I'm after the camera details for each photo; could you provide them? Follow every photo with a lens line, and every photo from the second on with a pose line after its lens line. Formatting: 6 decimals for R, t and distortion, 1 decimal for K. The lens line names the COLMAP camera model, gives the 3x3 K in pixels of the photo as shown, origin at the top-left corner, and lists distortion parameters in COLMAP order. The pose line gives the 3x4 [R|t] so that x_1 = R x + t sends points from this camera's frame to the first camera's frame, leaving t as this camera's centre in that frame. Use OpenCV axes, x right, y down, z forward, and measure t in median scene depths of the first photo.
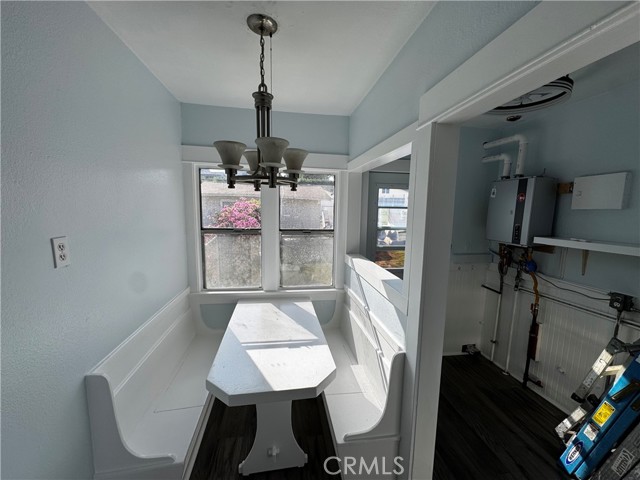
lens RADIAL K [[254.4, 0, 320.0], [0, 254.4, 240.0], [0, 0, 1]] dist [-0.018976, -0.000074]
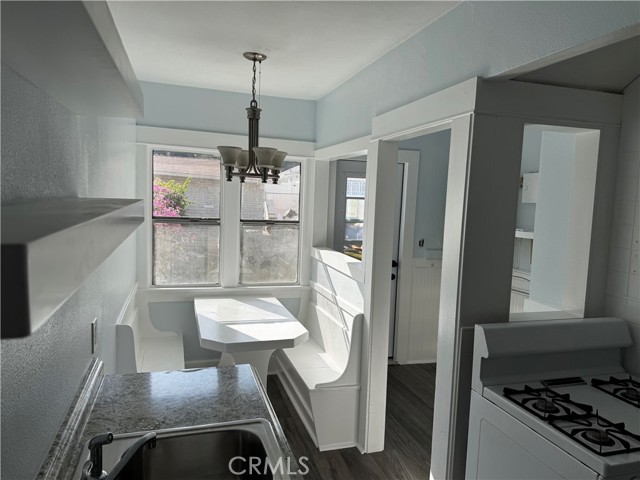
lens RADIAL K [[448.4, 0, 320.0], [0, 448.4, 240.0], [0, 0, 1]] dist [0.060912, 0.000385]
pose [[0.989483, 0.007421, 0.144458, -0.113741], [-0.003588, 0.999635, -0.026778, 0.077416], [-0.144604, 0.025978, 0.989148, -0.670769]]
